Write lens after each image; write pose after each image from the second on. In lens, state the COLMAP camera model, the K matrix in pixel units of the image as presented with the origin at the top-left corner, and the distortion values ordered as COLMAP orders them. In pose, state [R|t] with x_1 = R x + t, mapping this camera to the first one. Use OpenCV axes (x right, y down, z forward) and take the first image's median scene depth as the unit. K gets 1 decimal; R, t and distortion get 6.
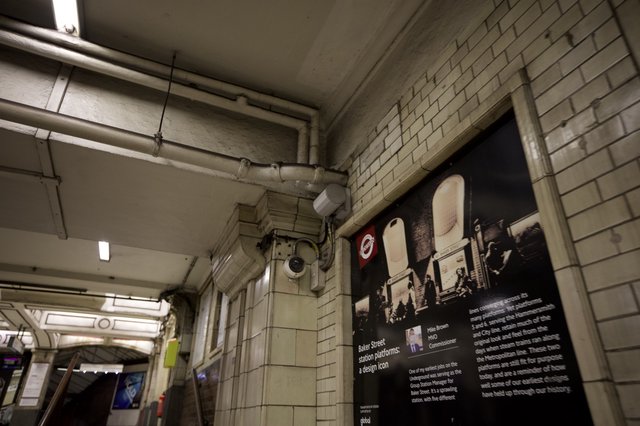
lens RADIAL K [[428.2, 0, 319.5], [0, 428.2, 212.6], [0, 0, 1]] dist [0.006939, 0.010986]
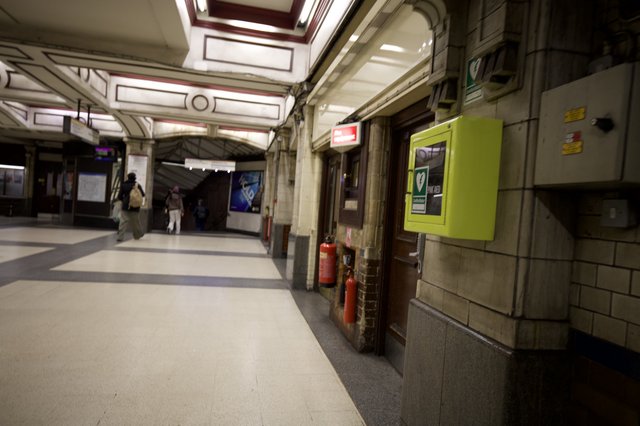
lens RADIAL K [[428.2, 0, 319.6], [0, 428.2, 213.8], [0, 0, 1]] dist [0.006939, 0.010986]
pose [[0.977181, 0.064082, -0.202509, -0.149237], [0.033567, 0.894834, 0.445135, 0.101620], [0.209737, -0.441775, 0.872264, 0.324345]]
